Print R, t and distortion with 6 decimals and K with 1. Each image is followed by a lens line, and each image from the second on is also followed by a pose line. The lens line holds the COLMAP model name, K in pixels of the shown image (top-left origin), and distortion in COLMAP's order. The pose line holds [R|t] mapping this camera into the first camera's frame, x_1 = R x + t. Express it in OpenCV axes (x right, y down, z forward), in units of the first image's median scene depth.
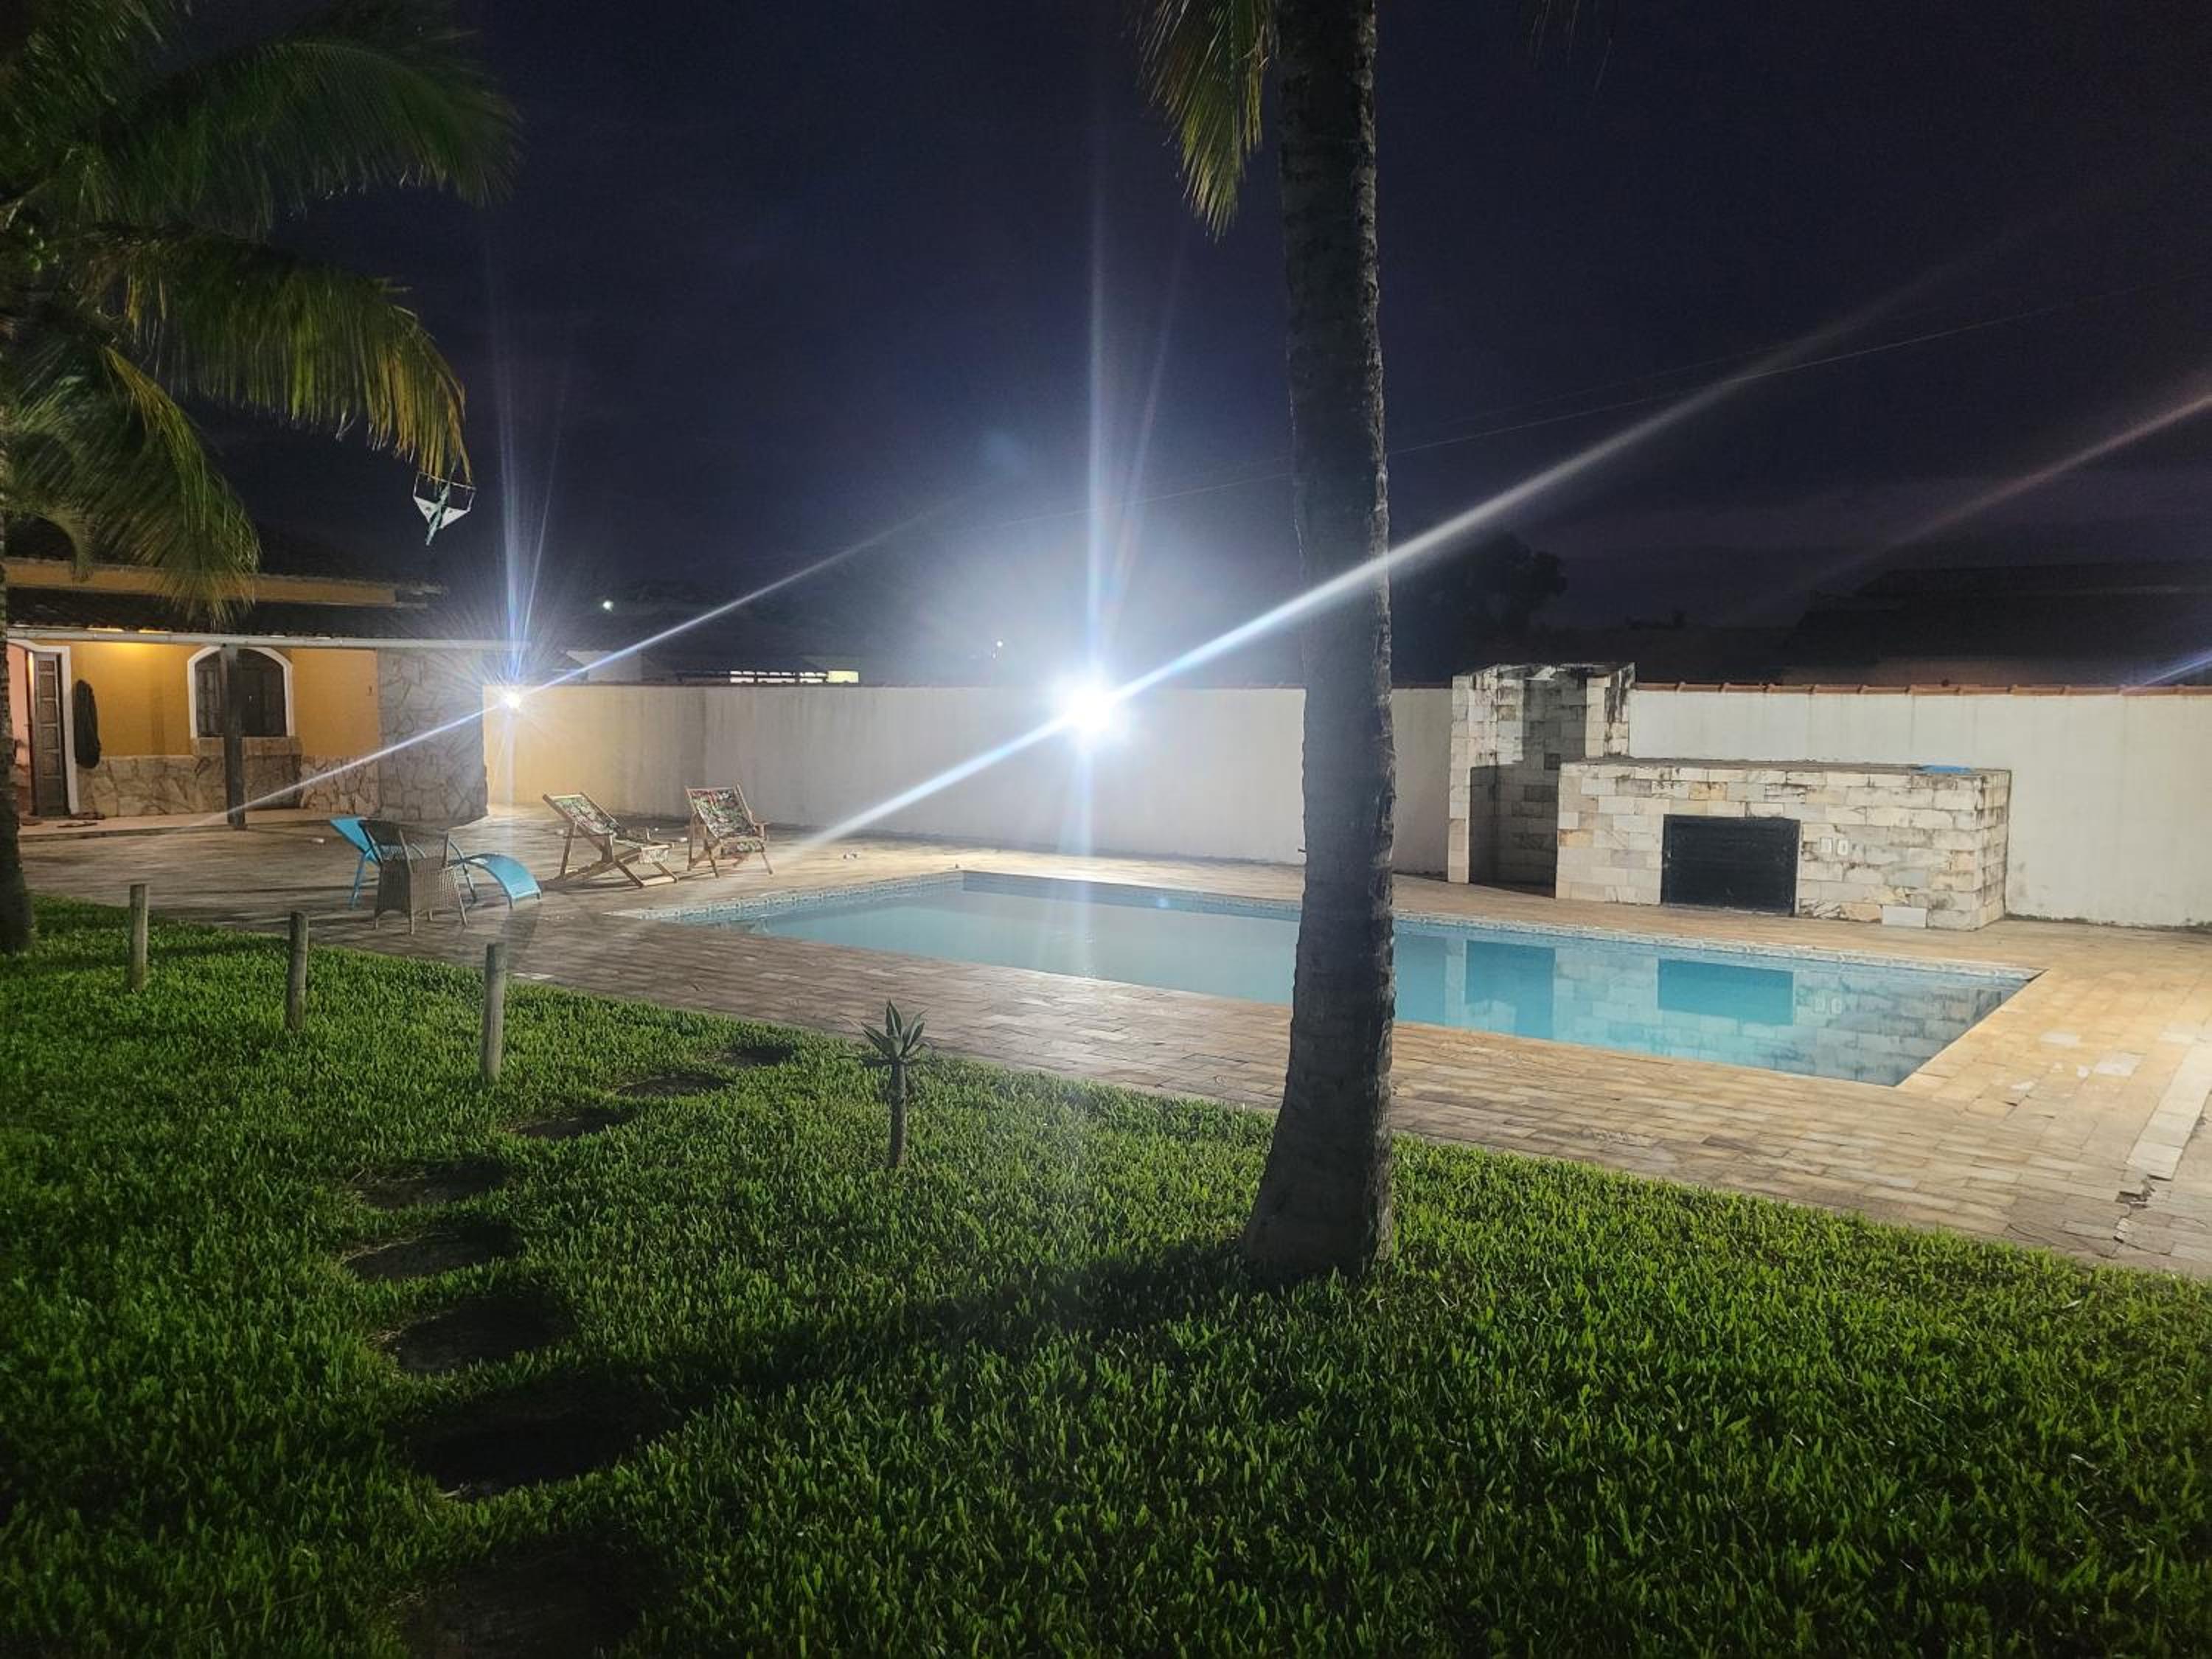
lens RADIAL K [[1670.5, 0, 1106.9], [0, 1670.5, 807.8], [0, 0, 1]] dist [0.058279, -0.046834]
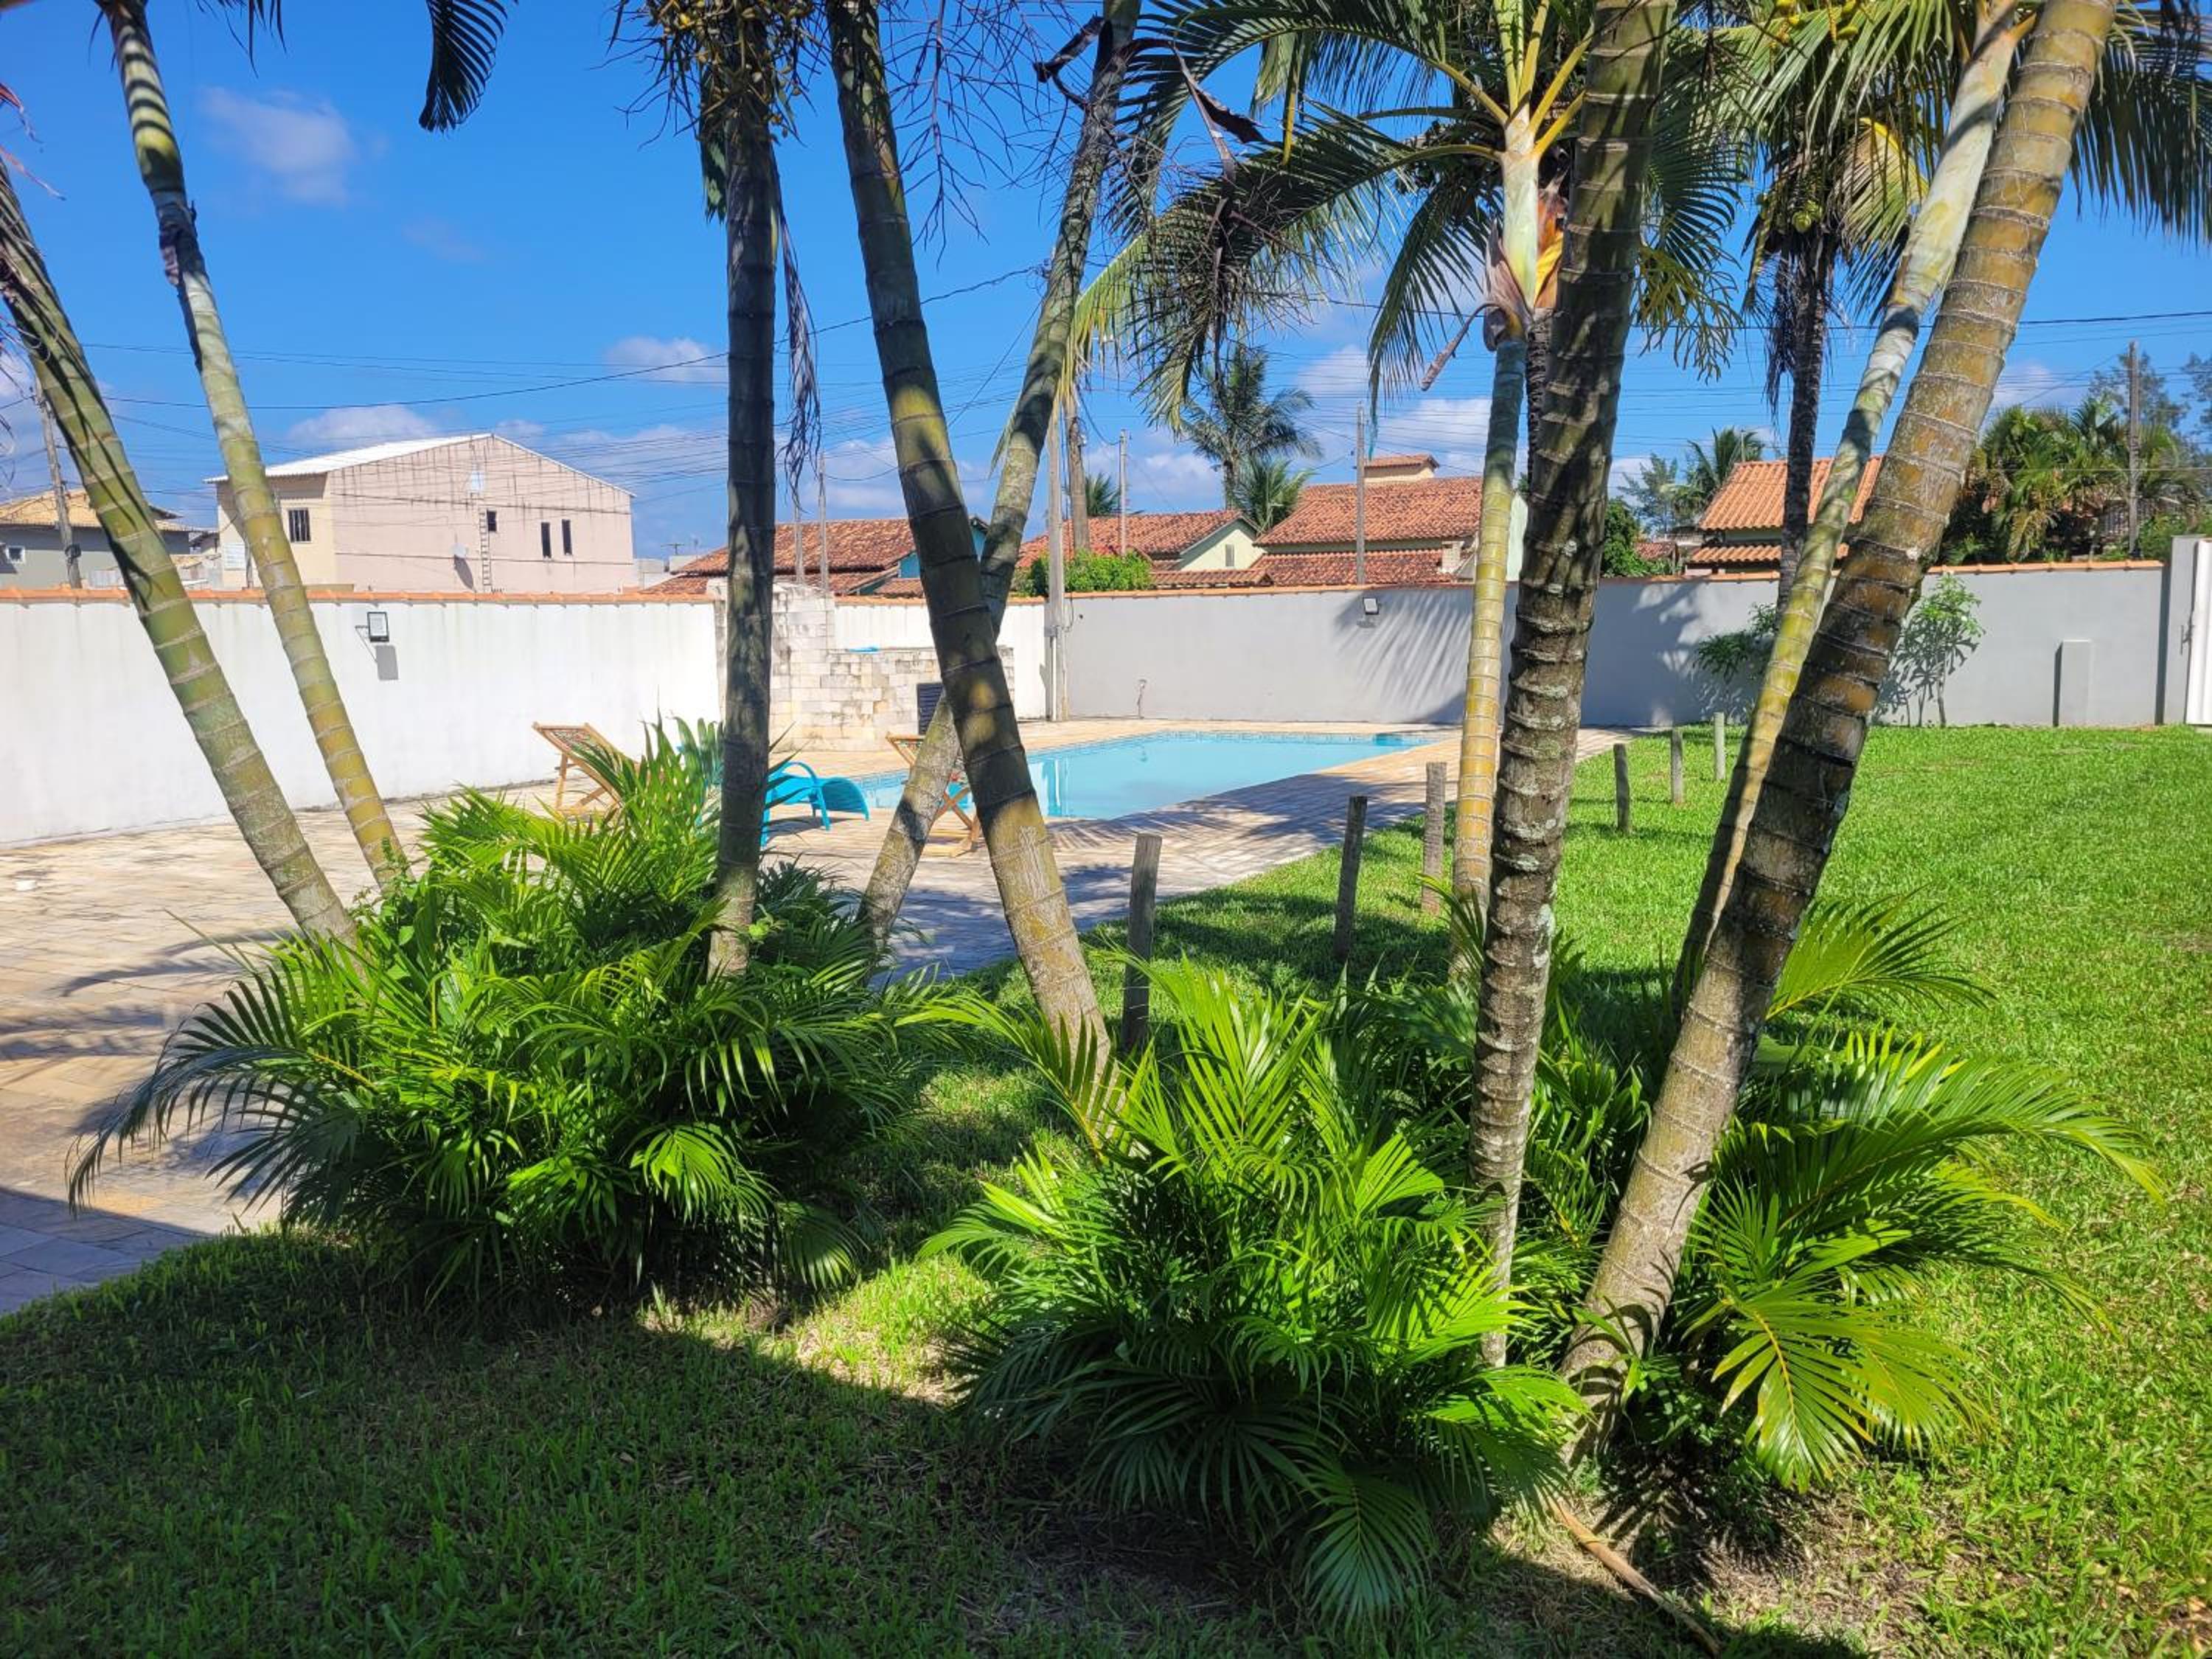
lens RADIAL K [[1670.2, 0, 1119.1], [0, 1670.2, 799.4], [0, 0, 1]] dist [0.062338, -0.054293]
pose [[-0.151259, -0.111817, 0.982150, -1.213901], [0.081035, 0.988835, 0.125058, -0.068850], [-0.985167, 0.098505, -0.140509, 1.092838]]
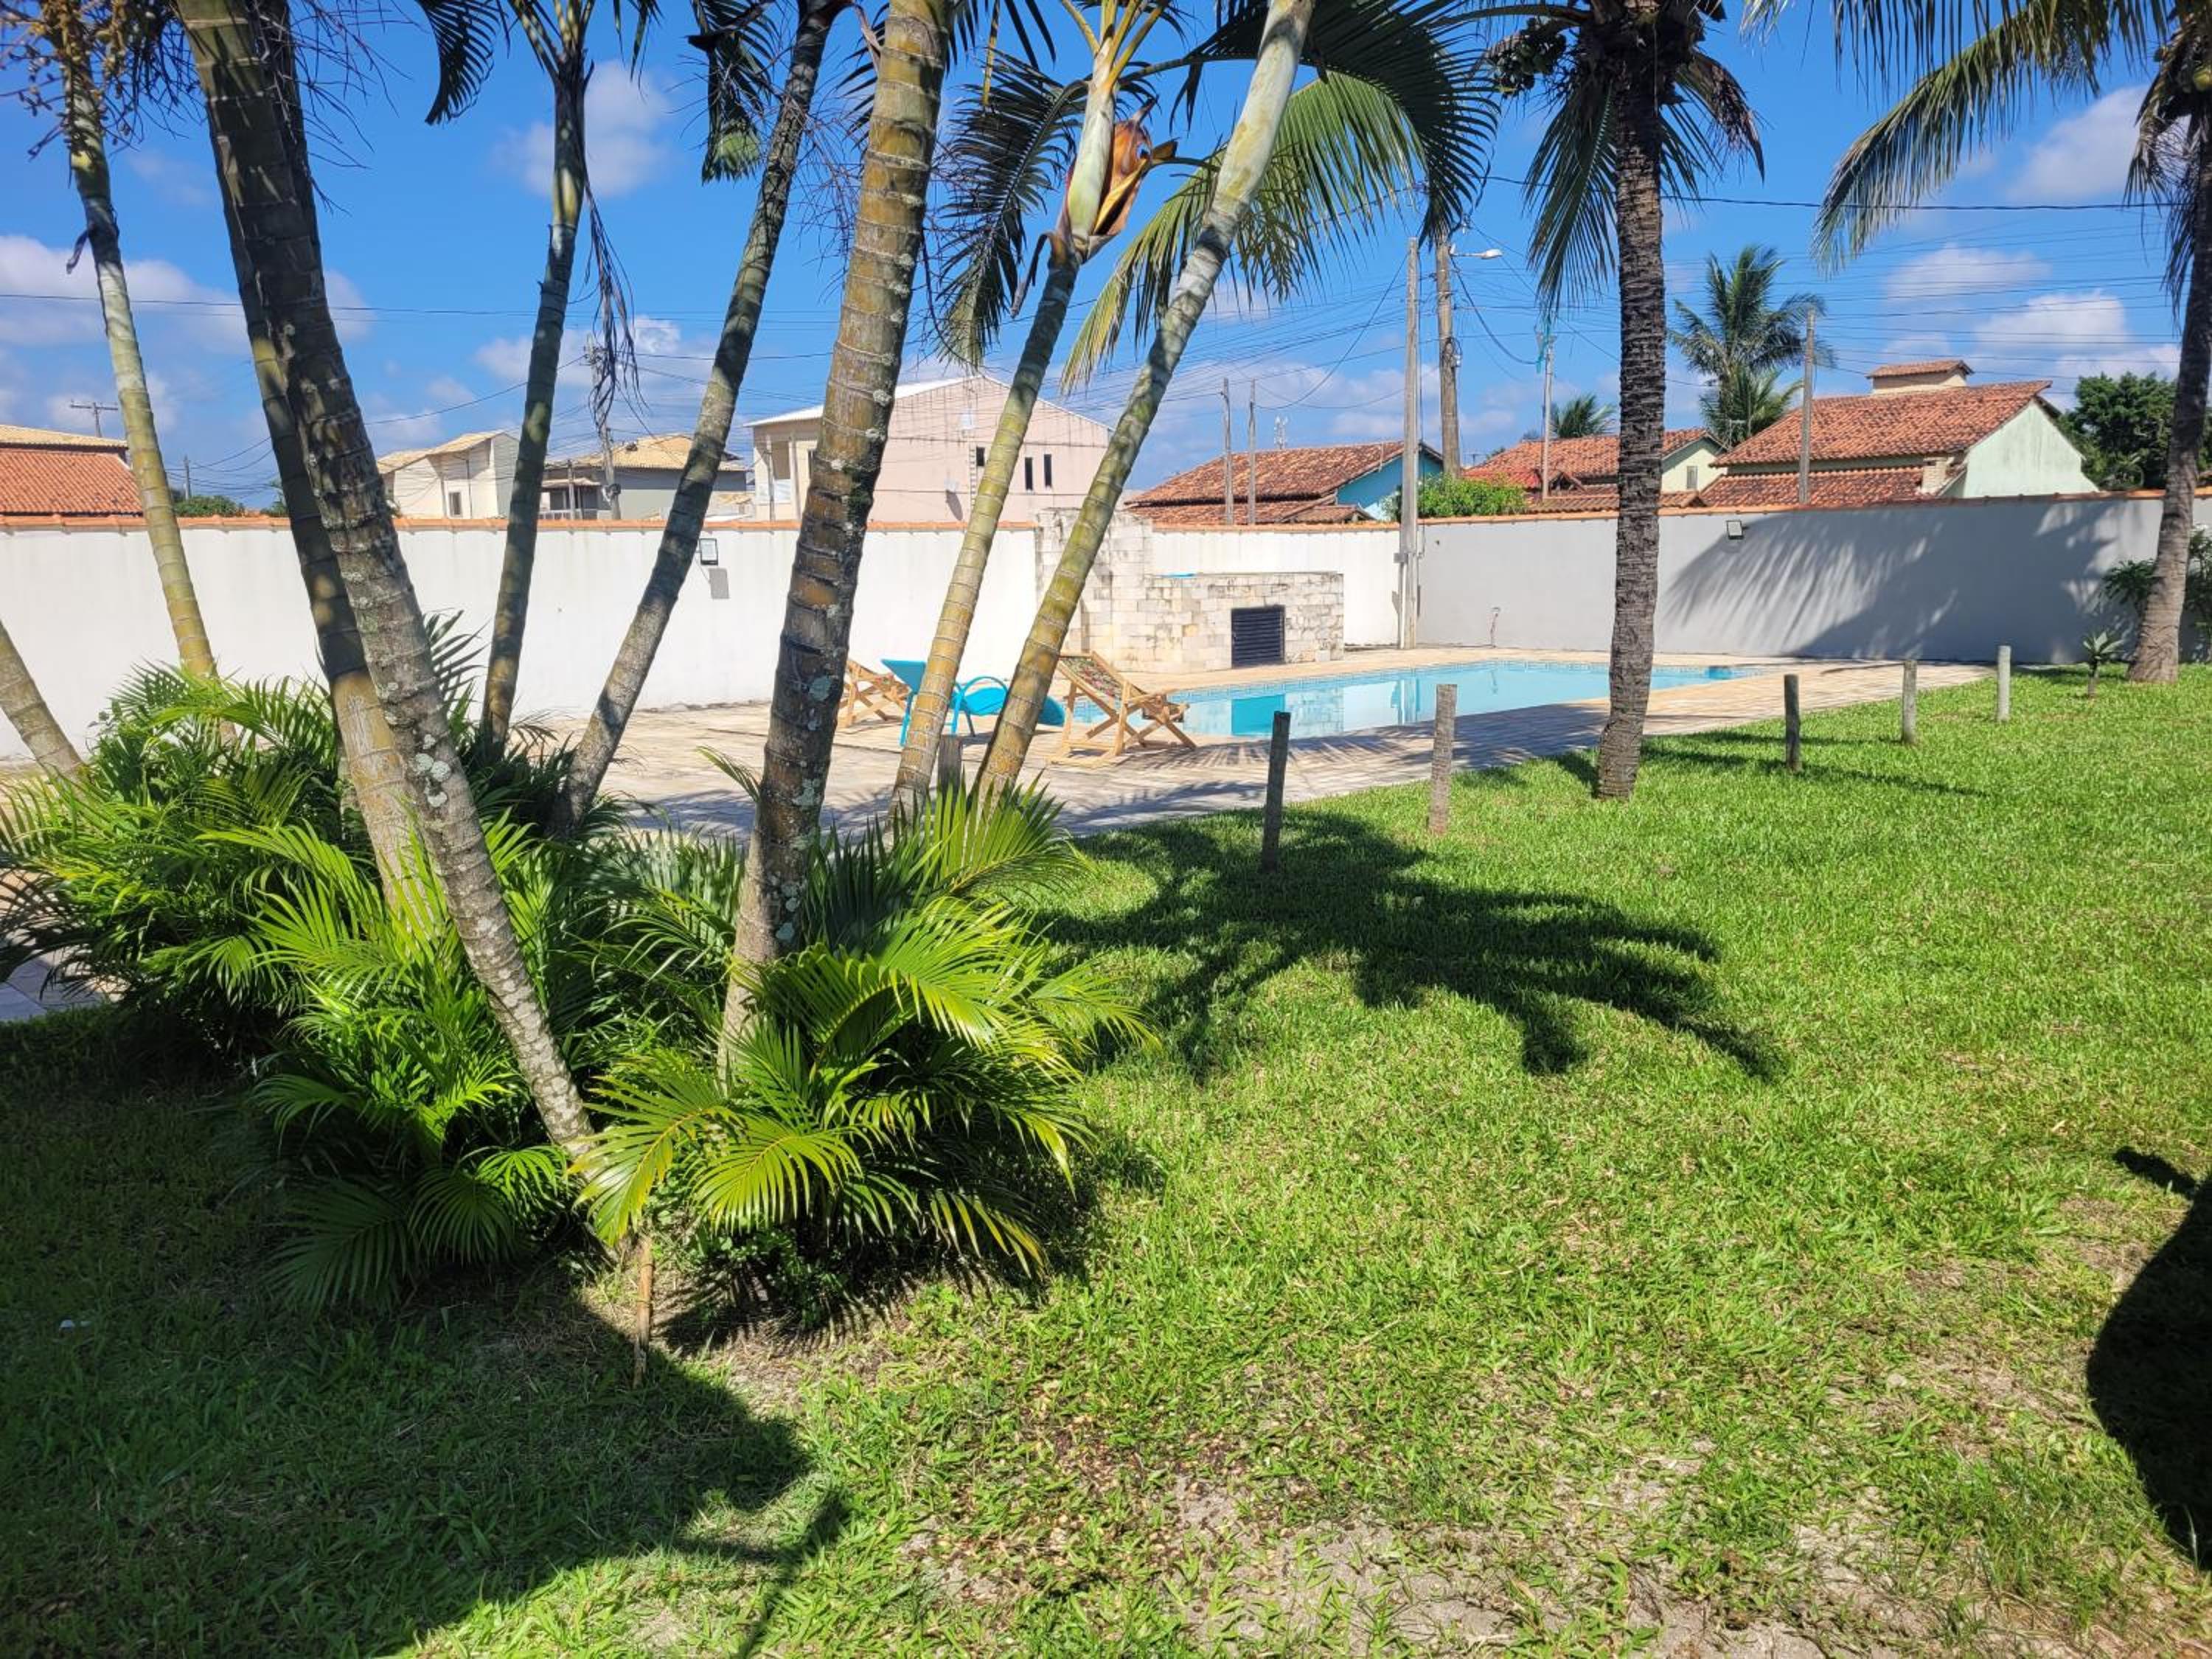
lens RADIAL K [[1671.7, 0, 1131.5], [0, 1671.7, 802.8], [0, 0, 1]] dist [0.059395, -0.047745]
pose [[0.147175, -0.154066, 0.977038, -1.249523], [0.083162, 0.986224, 0.142987, -0.049449], [-0.985608, 0.060208, 0.157959, 0.902239]]
